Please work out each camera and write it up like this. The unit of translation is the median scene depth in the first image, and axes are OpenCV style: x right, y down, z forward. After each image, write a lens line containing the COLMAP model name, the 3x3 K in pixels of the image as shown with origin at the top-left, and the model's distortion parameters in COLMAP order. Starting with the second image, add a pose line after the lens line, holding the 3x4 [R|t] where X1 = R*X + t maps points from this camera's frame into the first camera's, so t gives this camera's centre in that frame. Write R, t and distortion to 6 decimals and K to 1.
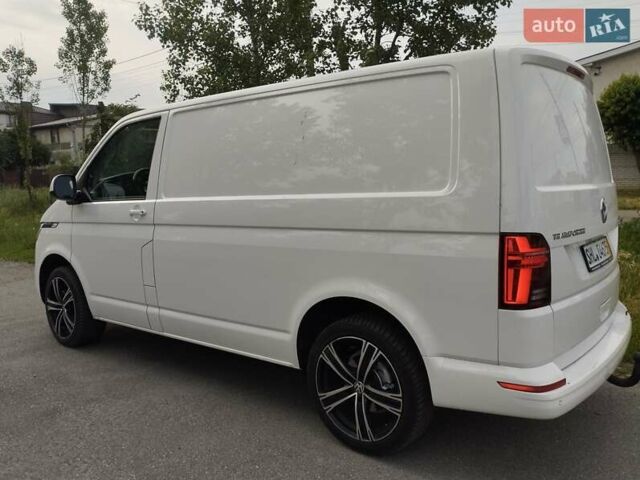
lens RADIAL K [[529.2, 0, 320.0], [0, 529.2, 240.0], [0, 0, 1]] dist [0.086274, -0.094881]
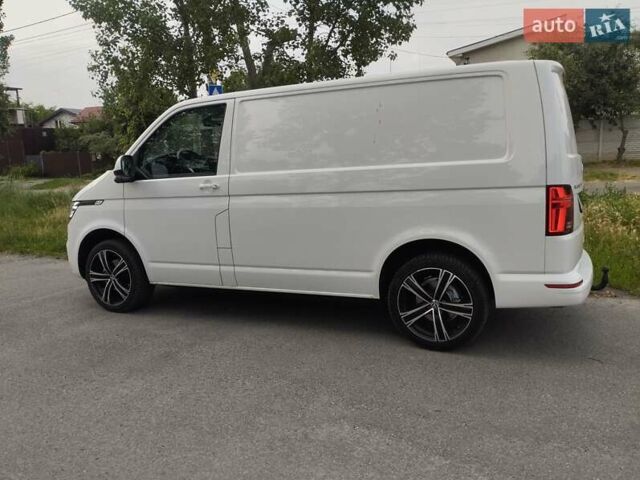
lens RADIAL K [[529.2, 0, 320.0], [0, 529.2, 240.0], [0, 0, 1]] dist [0.086274, -0.094881]
pose [[0.971377, -0.051908, 0.231803, -0.393687], [0.044329, 0.998302, 0.037791, 0.033798], [-0.233371, -0.026434, 0.972028, -0.198667]]
